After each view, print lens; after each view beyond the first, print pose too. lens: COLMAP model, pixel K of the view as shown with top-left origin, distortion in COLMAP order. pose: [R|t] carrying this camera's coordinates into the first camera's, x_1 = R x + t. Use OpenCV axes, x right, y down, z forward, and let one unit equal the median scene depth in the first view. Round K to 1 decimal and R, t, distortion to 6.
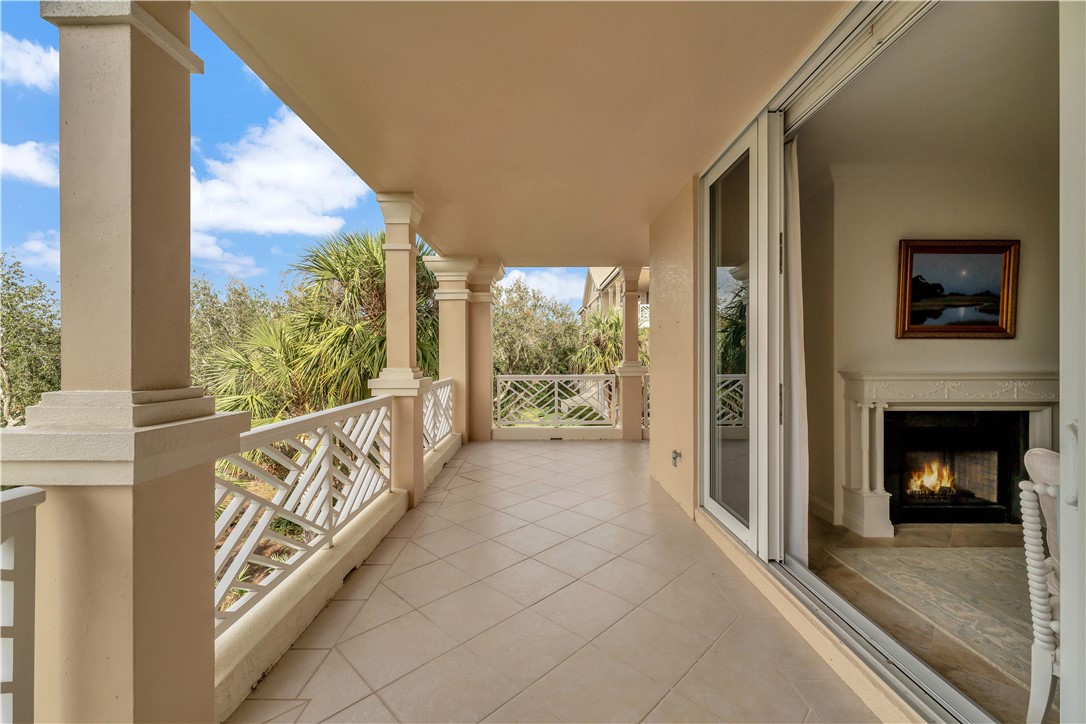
lens RADIAL K [[440.7, 0, 543.0], [0, 440.7, 362.0], [0, 0, 1]] dist [0.000510, 0.000123]
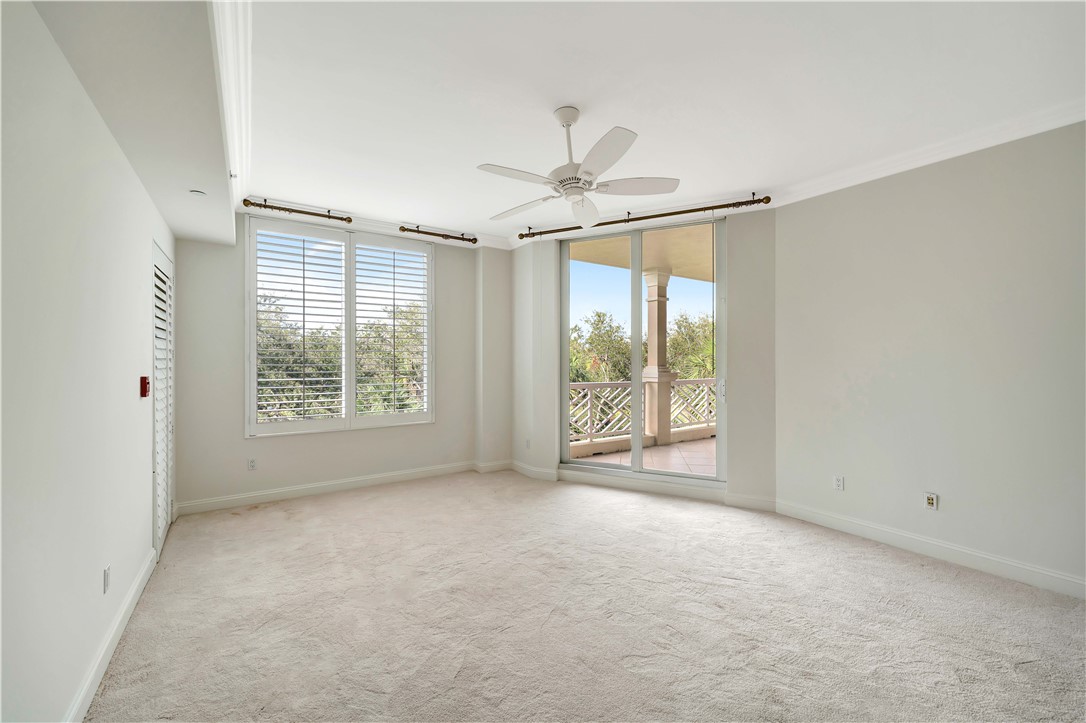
lens RADIAL K [[440.7, 0, 543.0], [0, 440.7, 361.5], [0, 0, 1]] dist [0.000510, 0.000123]
pose [[0.550774, 0.003361, -0.834647, 2.207166], [-0.008712, 0.999961, -0.001722, 0.006335], [0.834609, 0.008220, 0.550782, -2.471781]]
